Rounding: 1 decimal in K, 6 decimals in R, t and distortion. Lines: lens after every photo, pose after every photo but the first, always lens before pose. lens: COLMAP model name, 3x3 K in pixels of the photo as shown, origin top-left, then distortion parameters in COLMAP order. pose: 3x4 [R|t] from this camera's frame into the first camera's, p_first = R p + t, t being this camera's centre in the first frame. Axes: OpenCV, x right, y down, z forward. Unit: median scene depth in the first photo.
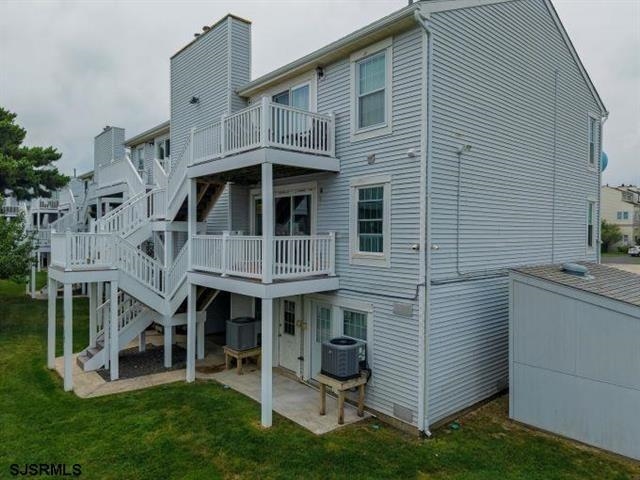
lens RADIAL K [[434.0, 0, 320.1], [0, 434.0, 238.9], [0, 0, 1]] dist [0.000009, 0.000342]
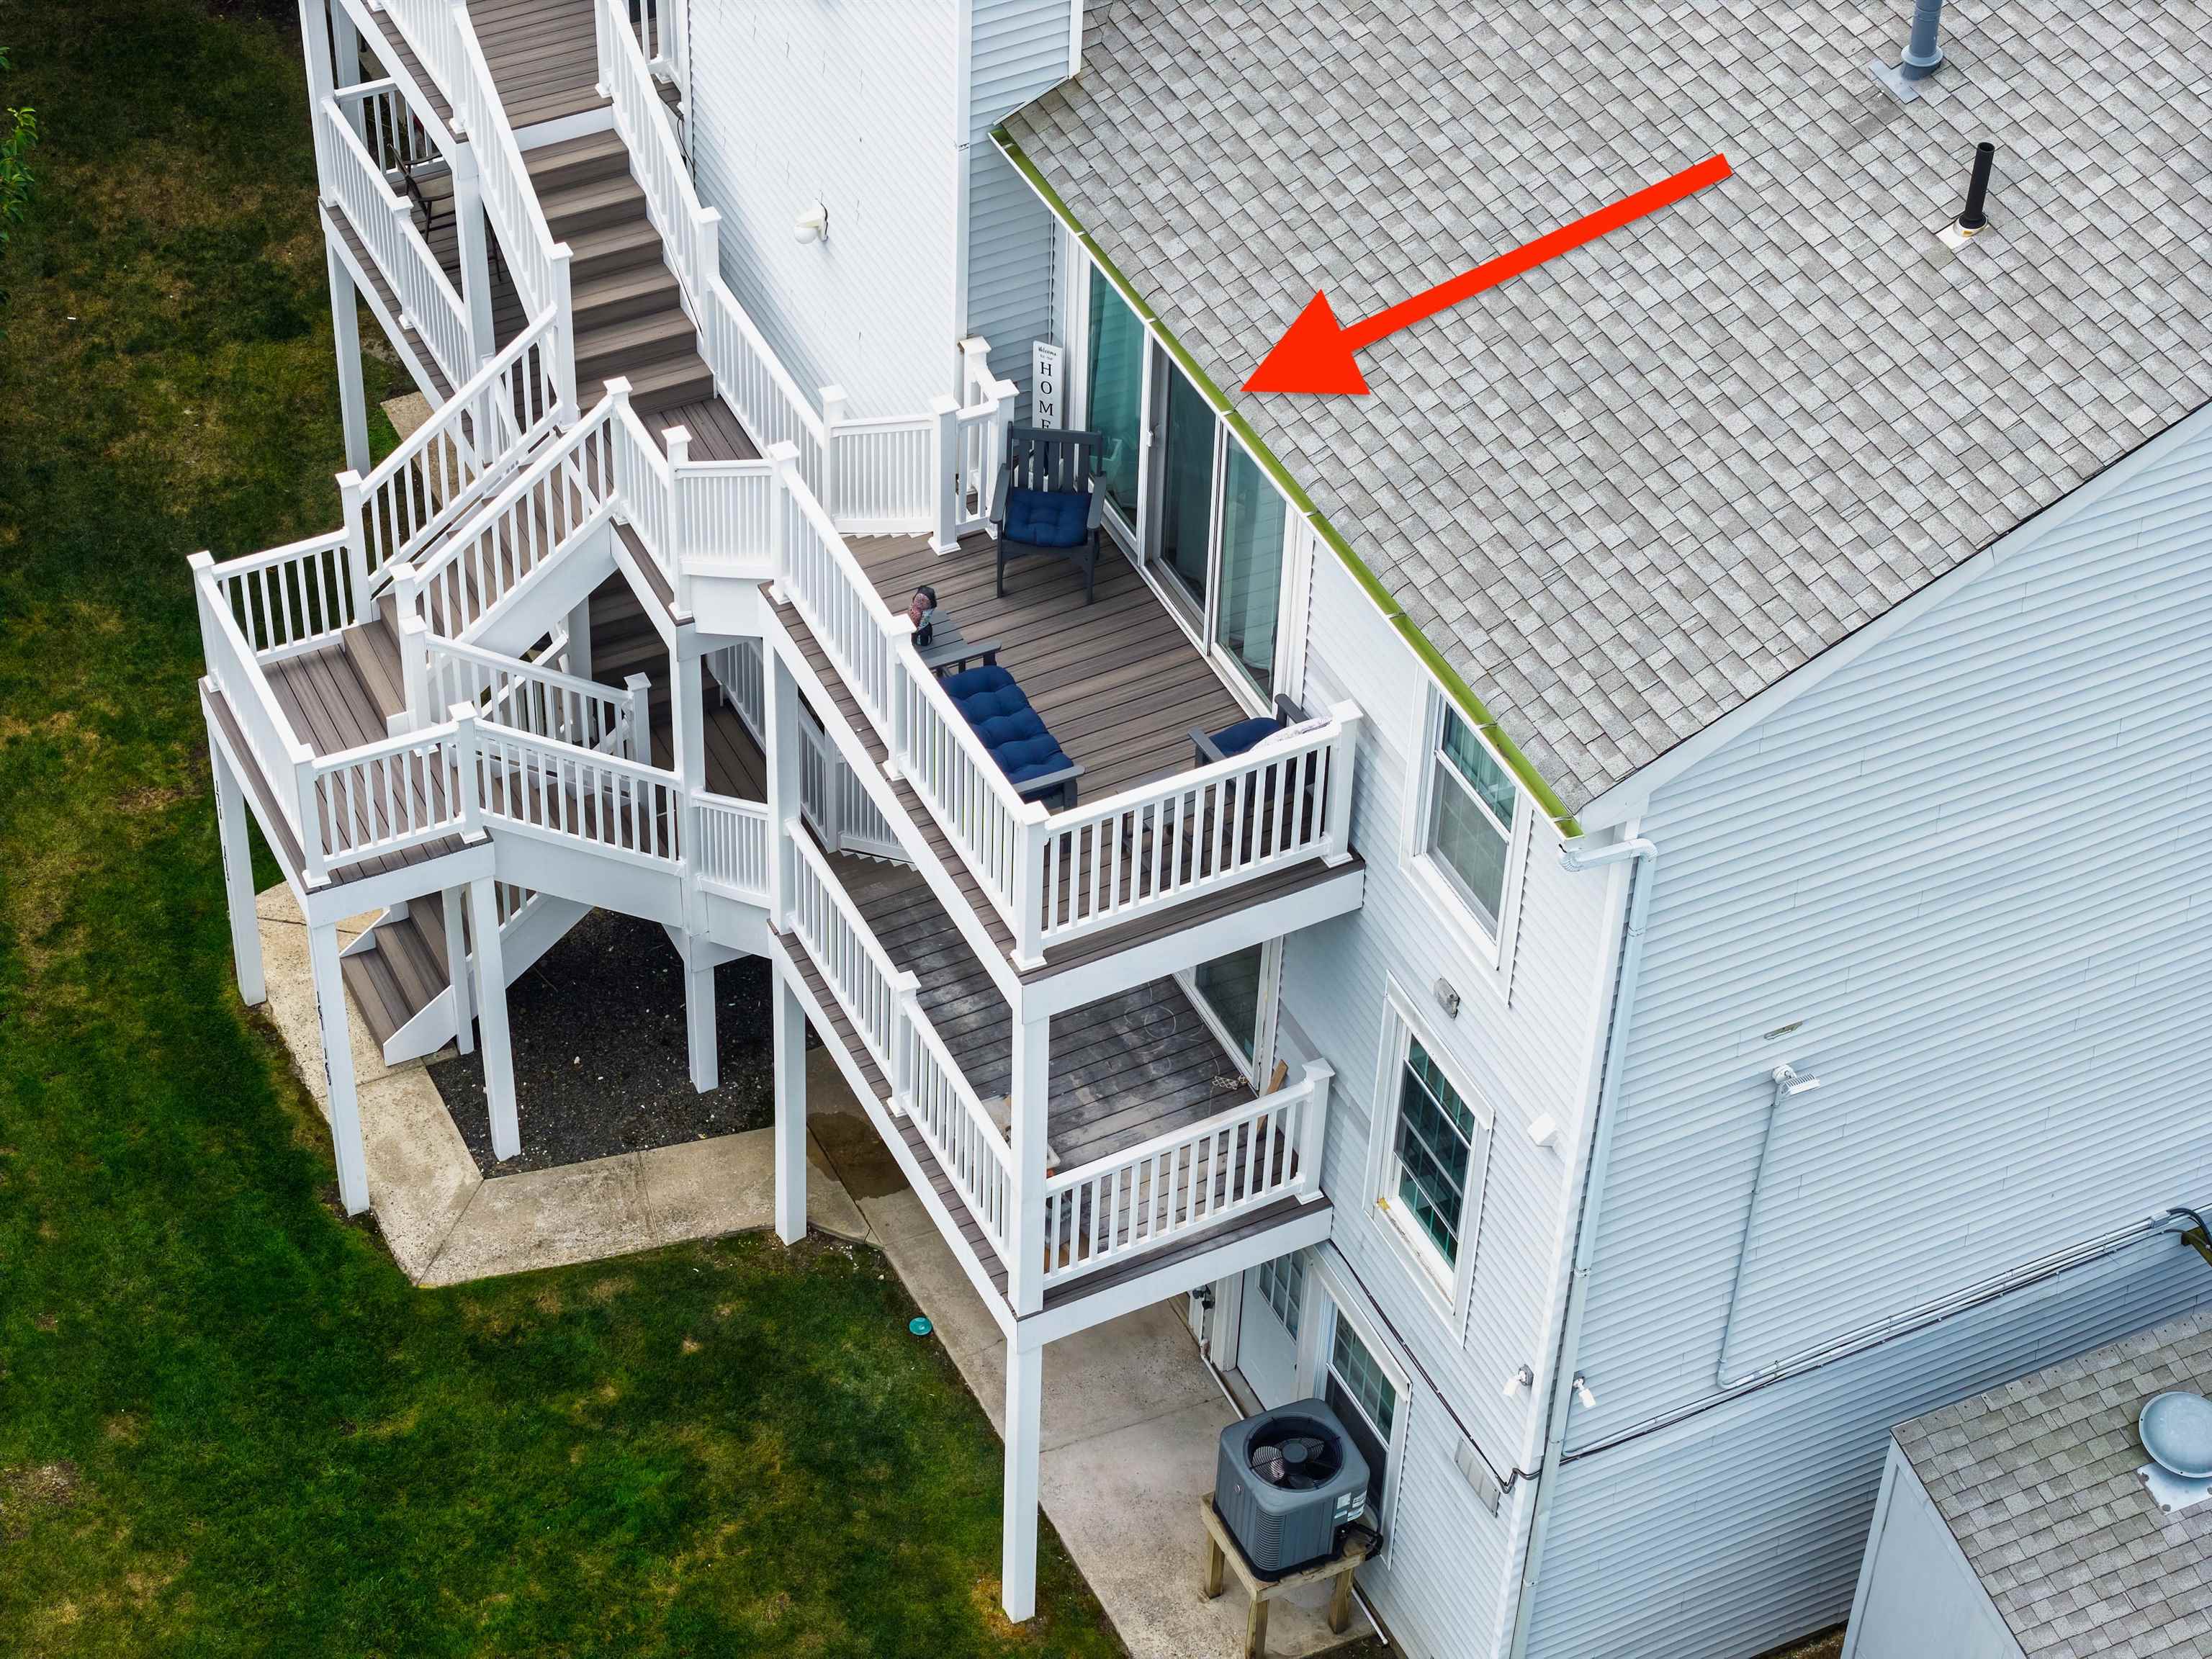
lens RADIAL K [[4488.7, 0, 1104.3], [0, 4488.7, 828.9], [0, 0, 1]] dist [0.025732, 0.000000]
pose [[0.966271, 0.192094, -0.171521, 0.305847], [-0.026394, 0.736397, 0.676035, -1.734126], [0.256170, -0.648706, 0.716629, -0.736468]]
